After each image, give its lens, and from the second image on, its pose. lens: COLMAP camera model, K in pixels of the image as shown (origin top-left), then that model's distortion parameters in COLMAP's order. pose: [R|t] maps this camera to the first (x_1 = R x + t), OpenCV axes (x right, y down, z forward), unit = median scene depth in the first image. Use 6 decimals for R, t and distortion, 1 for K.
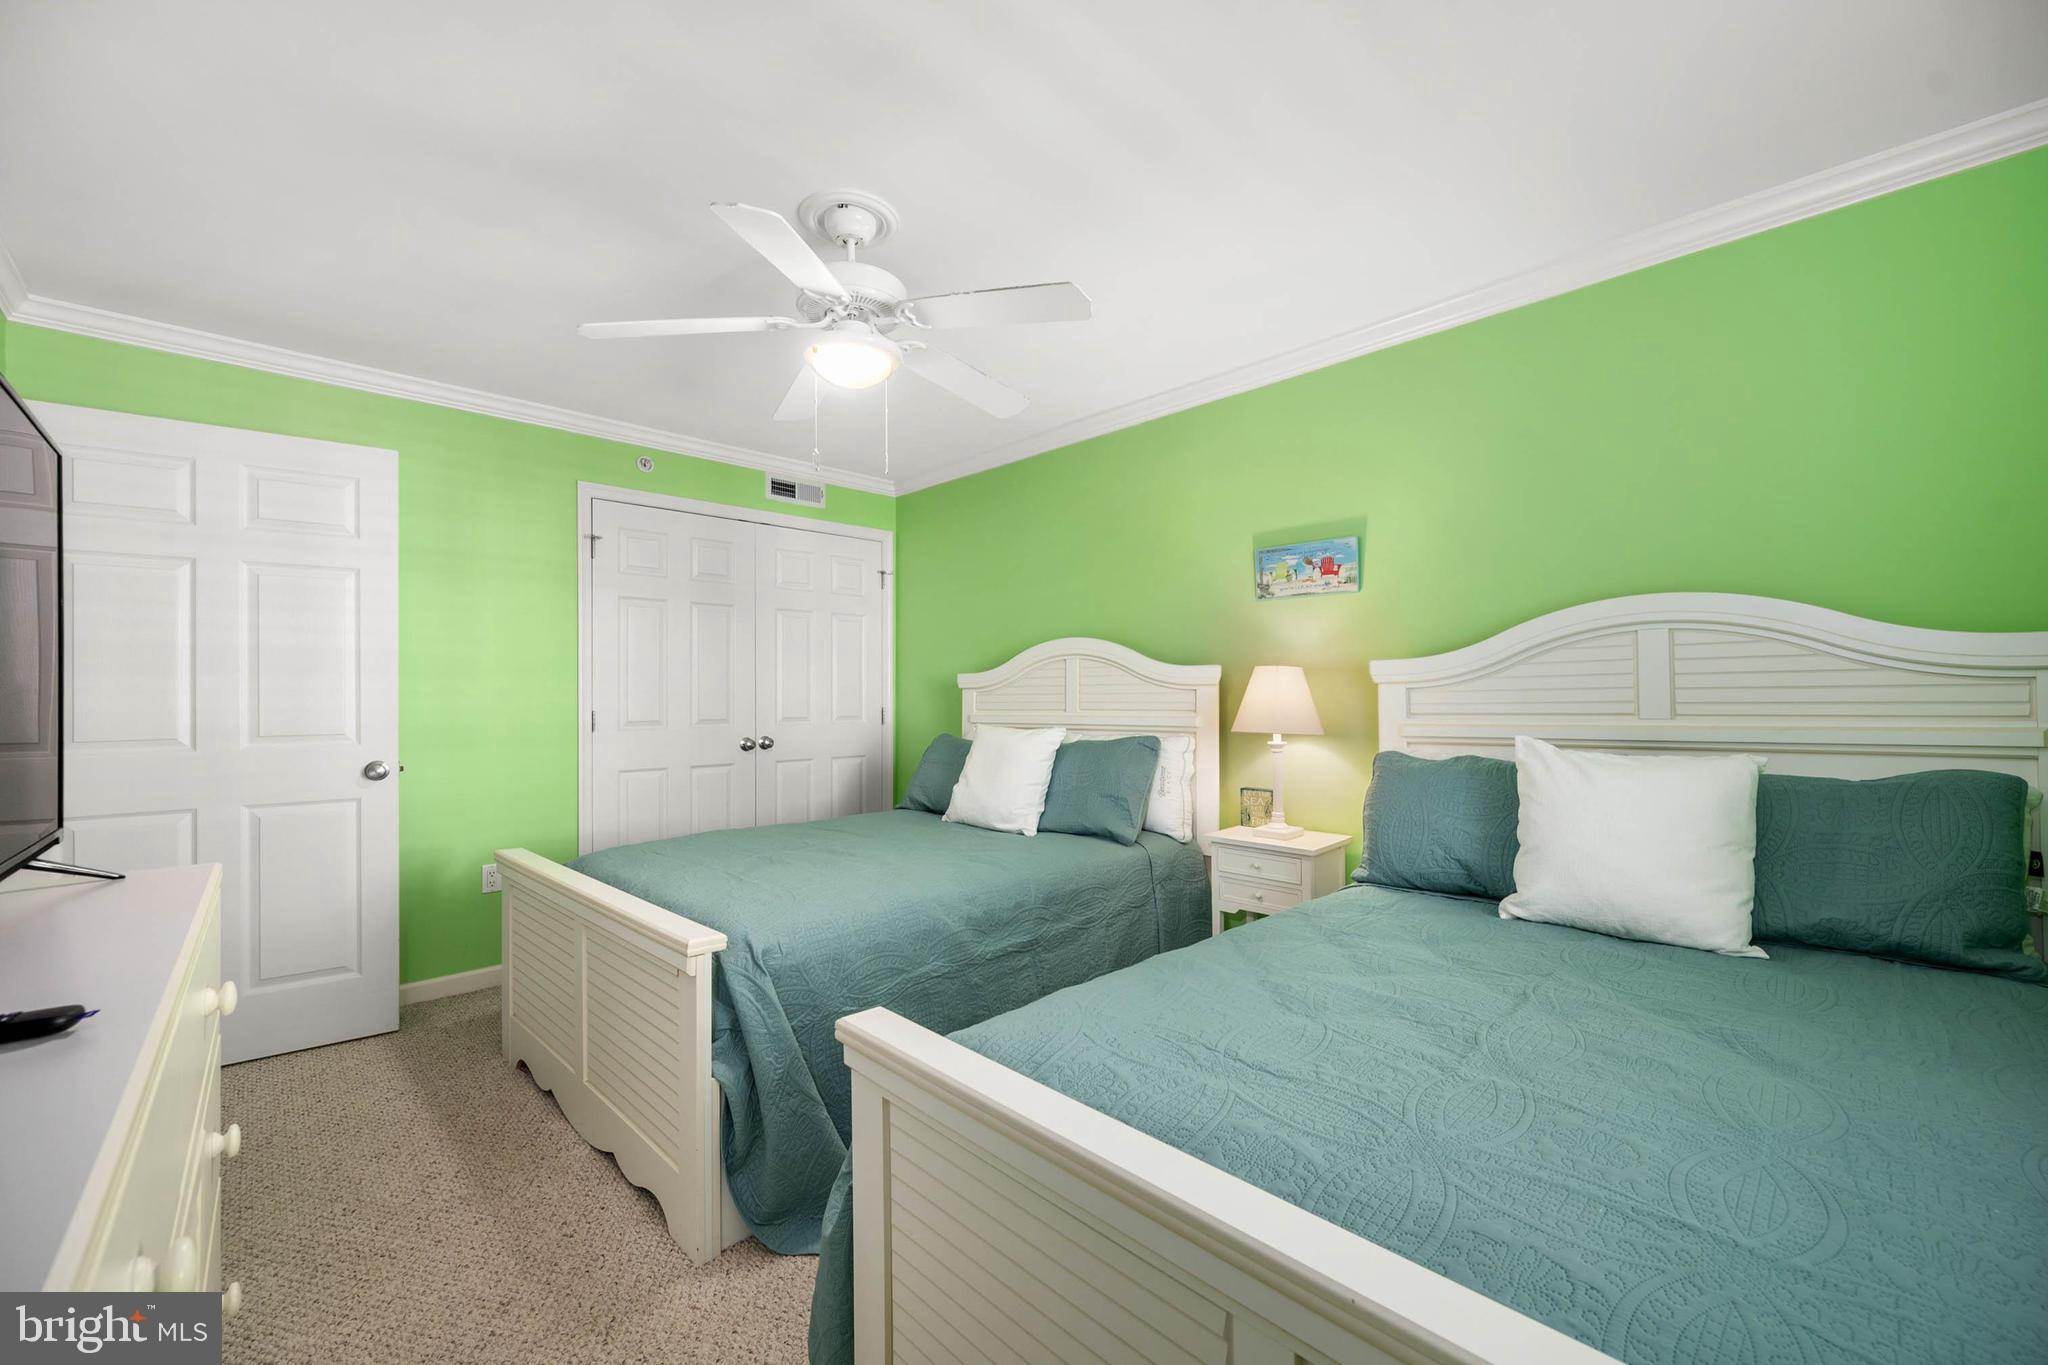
lens RADIAL K [[812.9, 0, 1024.7], [0, 812.9, 688.0], [0, 0, 1]] dist [-0.001760, -0.000195]
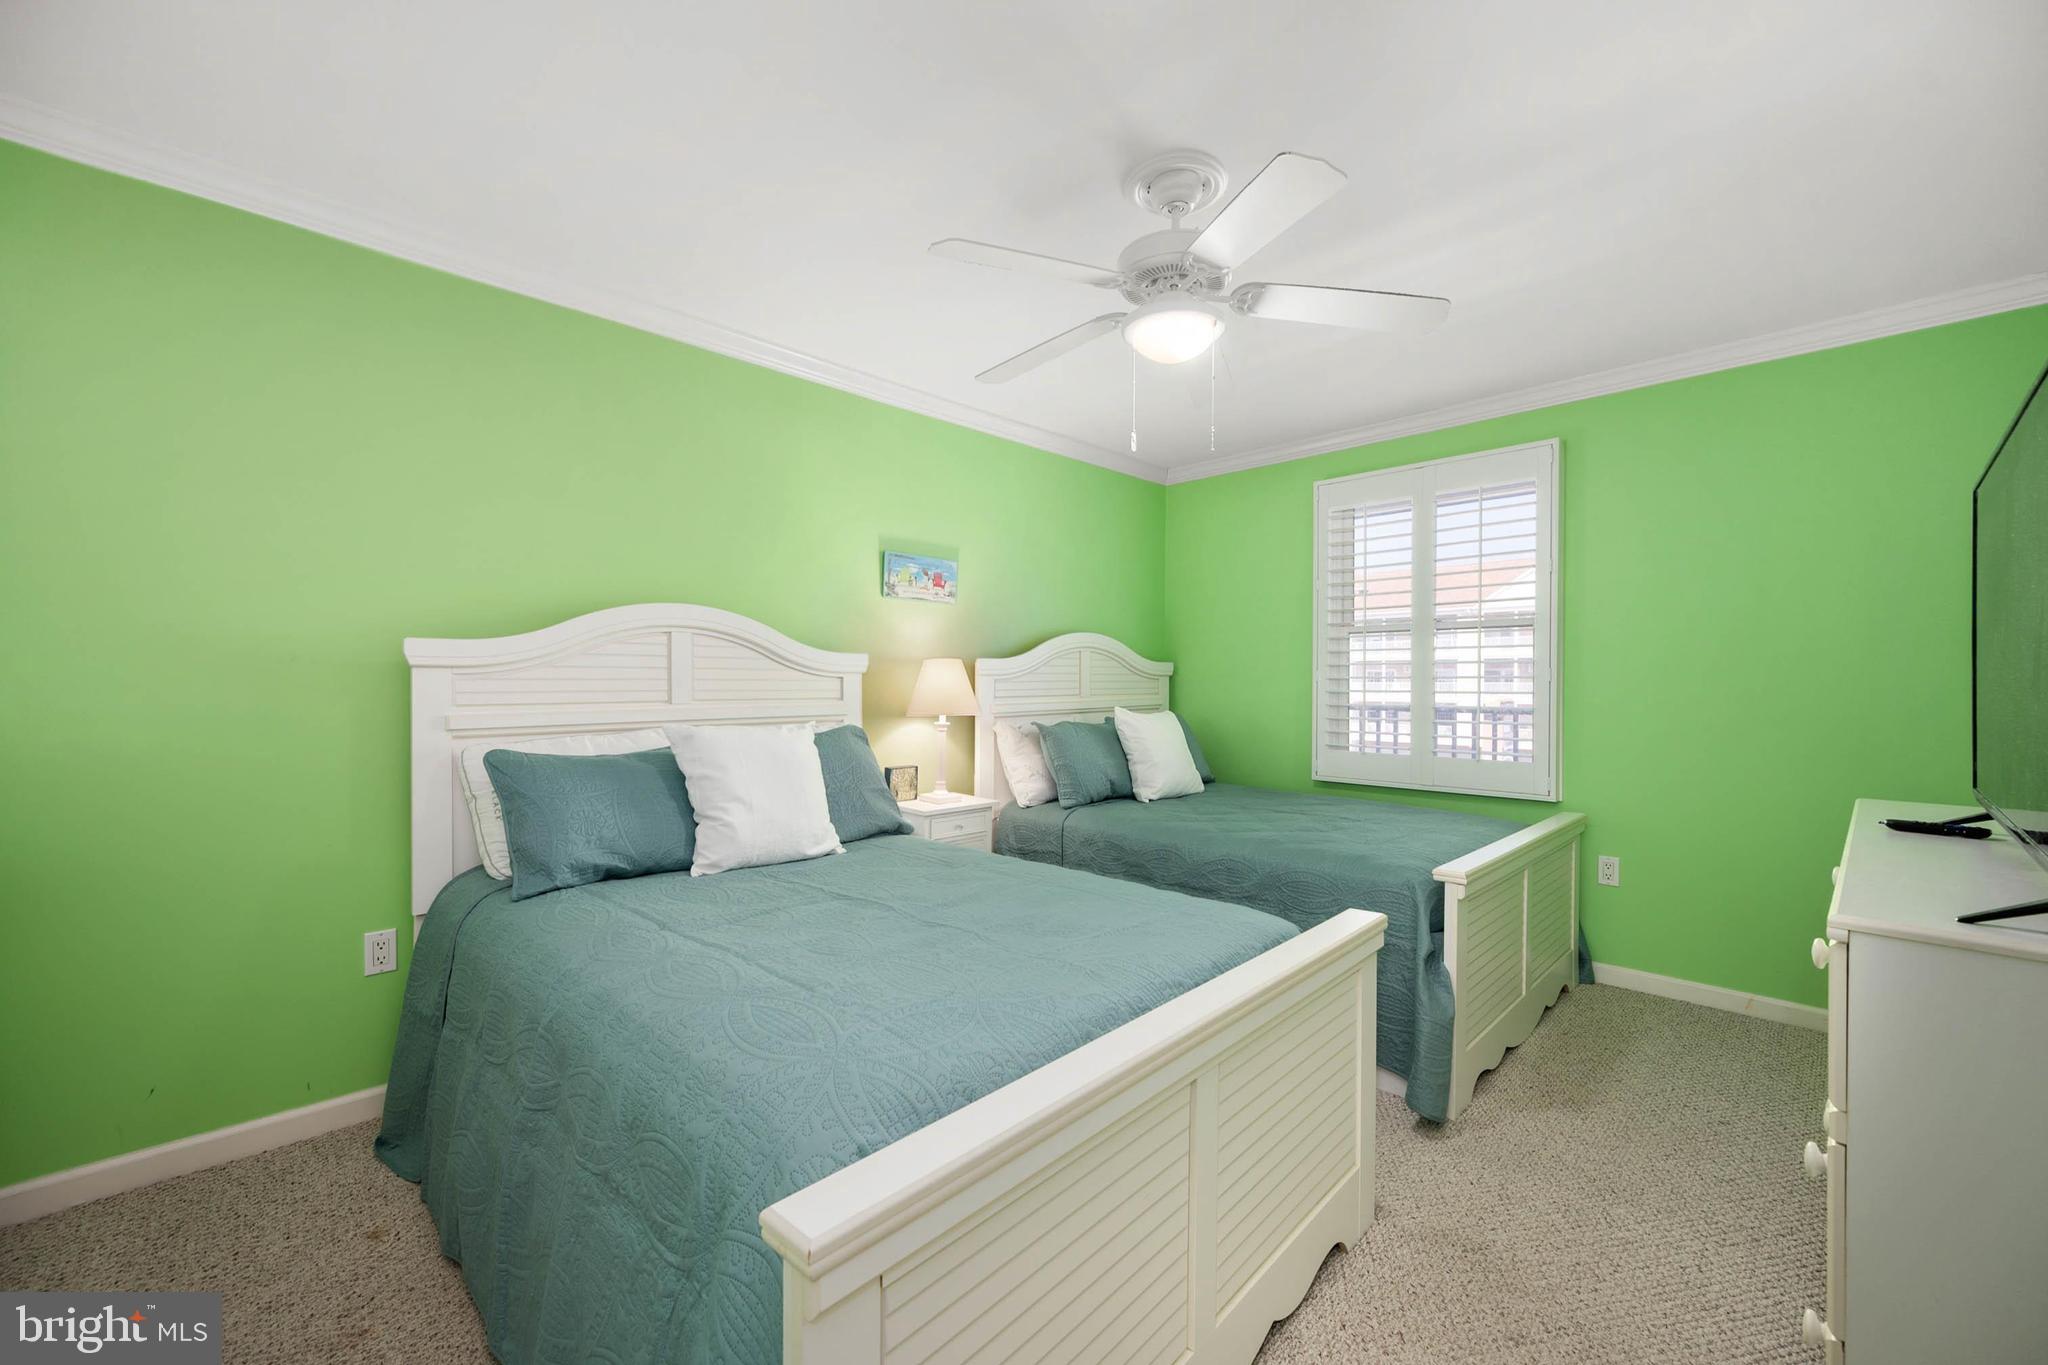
lens RADIAL K [[826.2, 0, 1013.9], [0, 826.2, 679.3], [0, 0, 1]] dist [-0.001248, -0.000142]
pose [[-0.015913, 0.010630, 0.999817, -0.863963], [-0.014281, 0.999839, -0.010857, 0.013631], [-0.999771, -0.014452, -0.015759, 0.873571]]
